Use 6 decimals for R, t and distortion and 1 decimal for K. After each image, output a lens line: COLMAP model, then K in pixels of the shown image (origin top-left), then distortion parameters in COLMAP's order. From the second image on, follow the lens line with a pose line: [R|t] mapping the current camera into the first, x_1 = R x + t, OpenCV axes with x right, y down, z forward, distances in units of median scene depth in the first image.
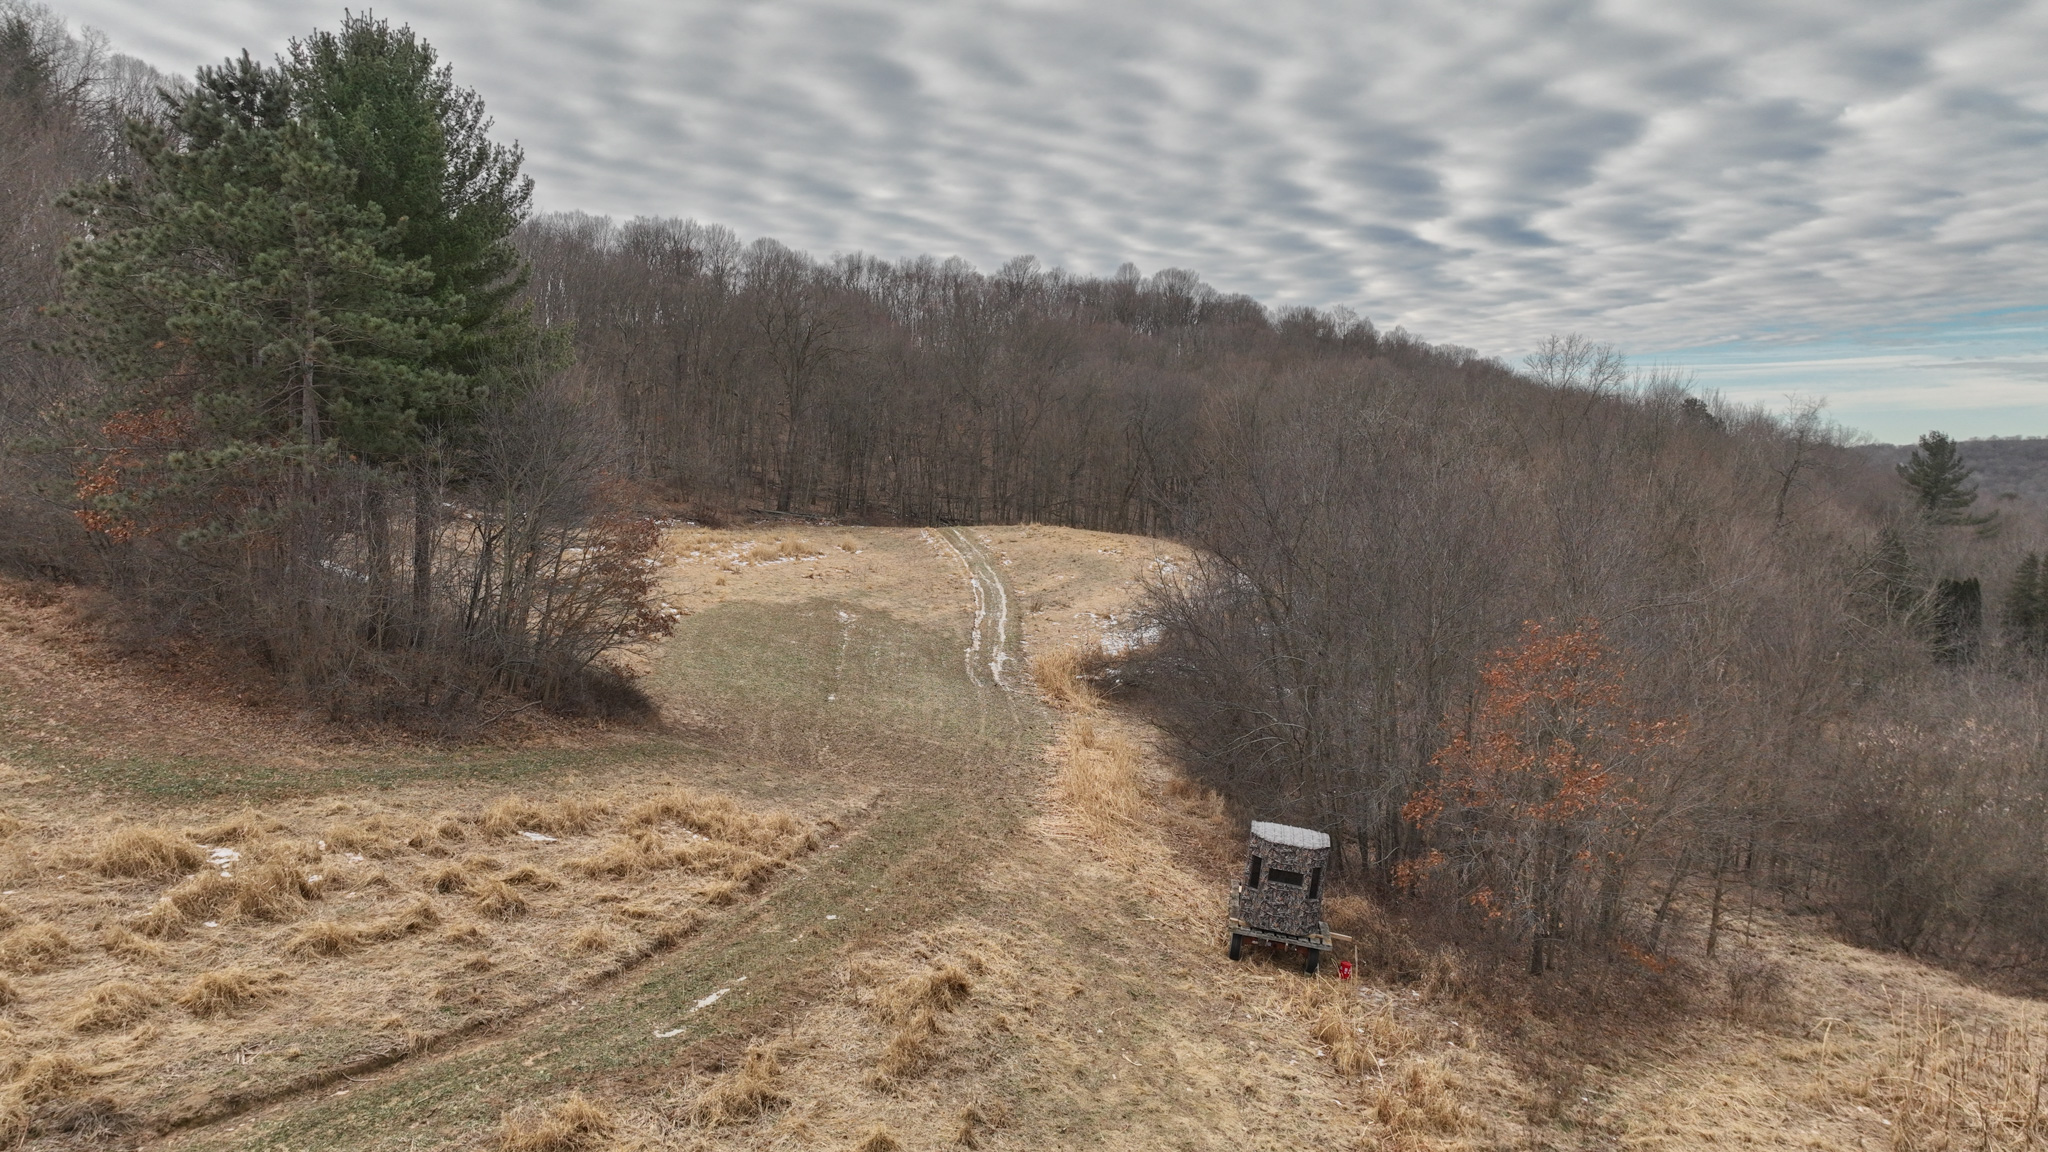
lens RADIAL K [[1423.3, 0, 1017.0], [0, 1423.3, 574.0], [0, 0, 1]] dist [-0.002850, 0.001071]
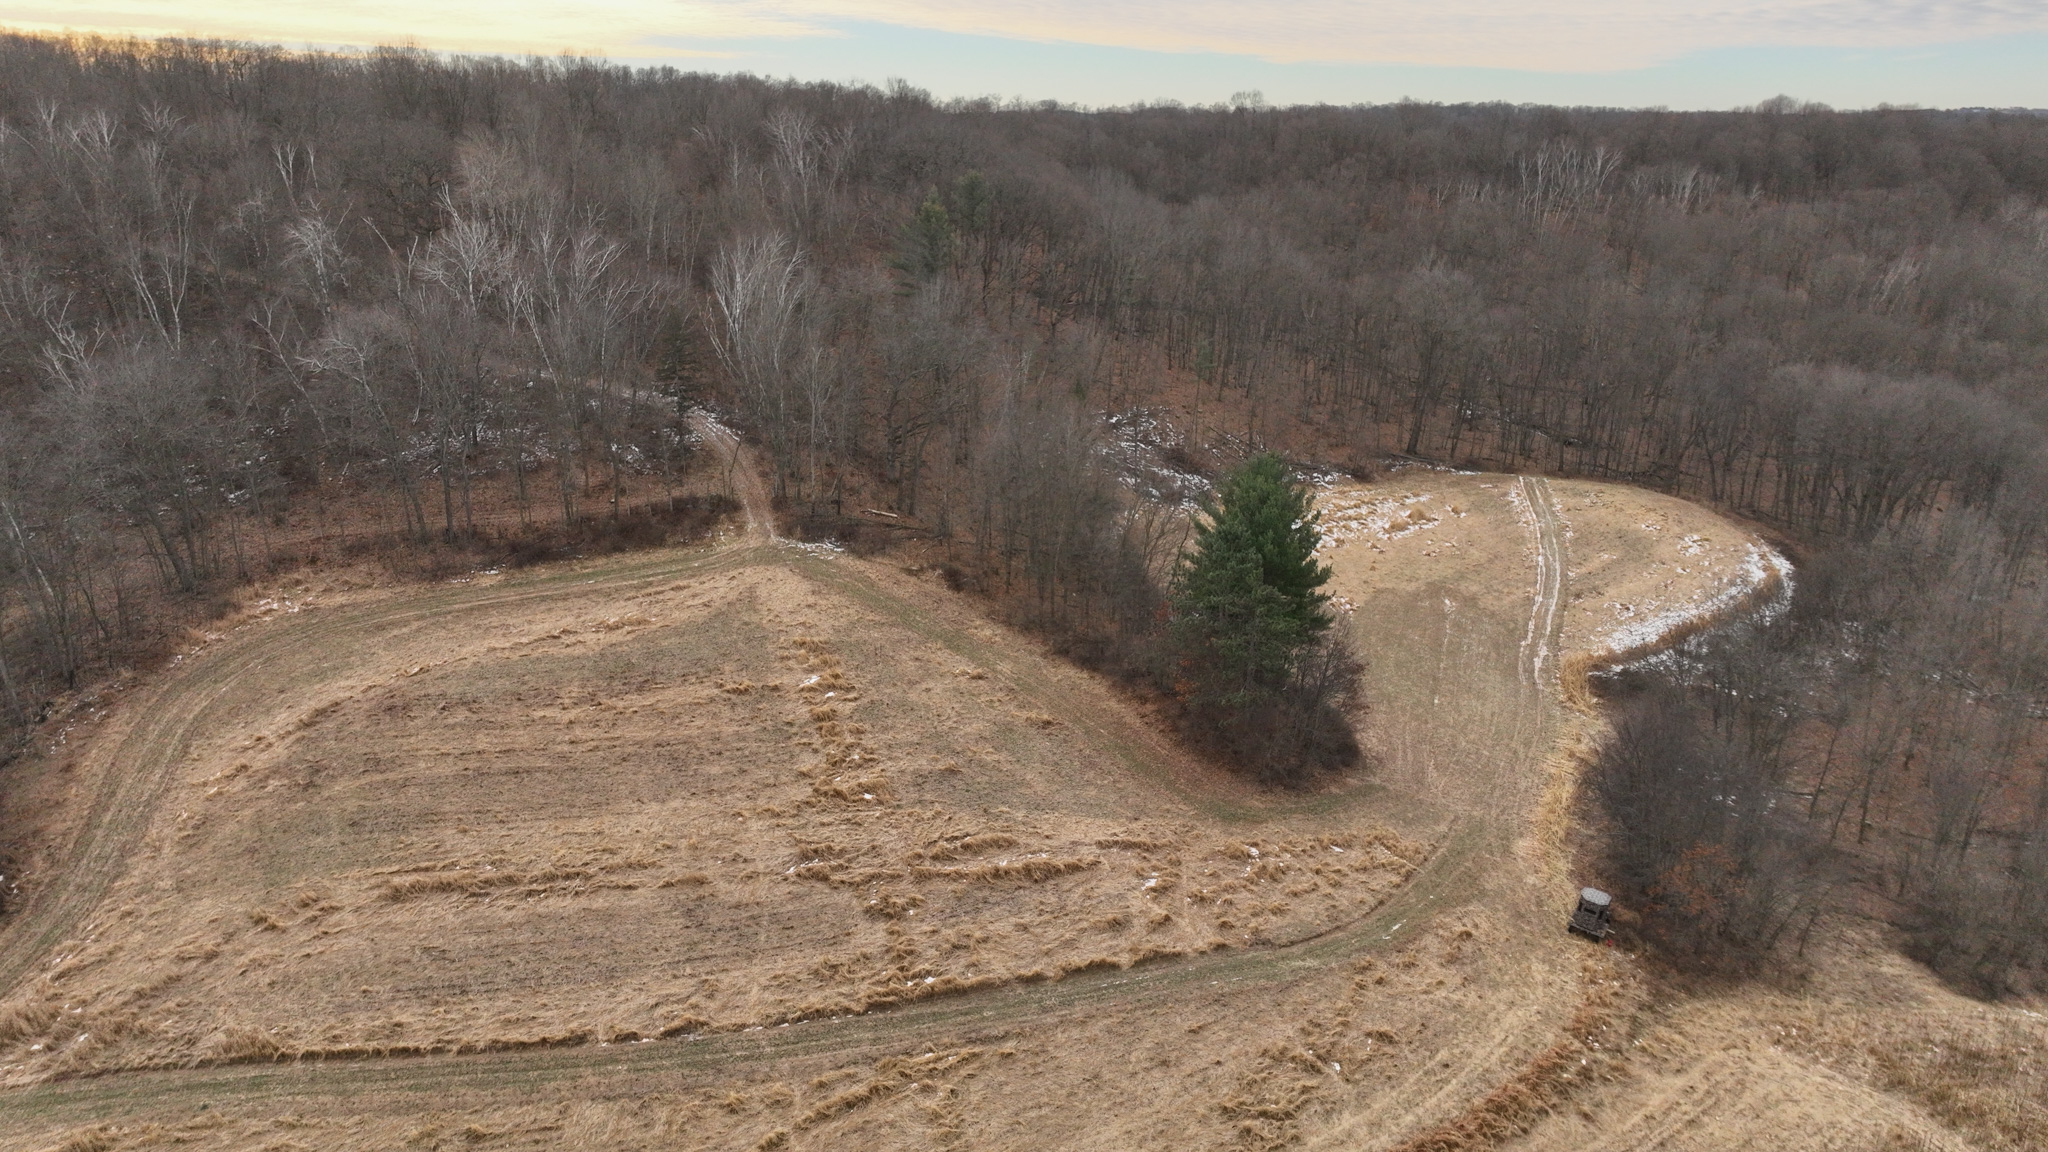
lens RADIAL K [[1423.3, 0, 1027.1], [0, 1423.3, 578.7], [0, 0, 1]] dist [-0.002850, 0.001071]
pose [[0.918095, 0.115966, -0.379016, 0.154394], [-0.024559, 0.971048, 0.237619, -1.129165], [0.395598, -0.208849, 0.894362, -1.957762]]
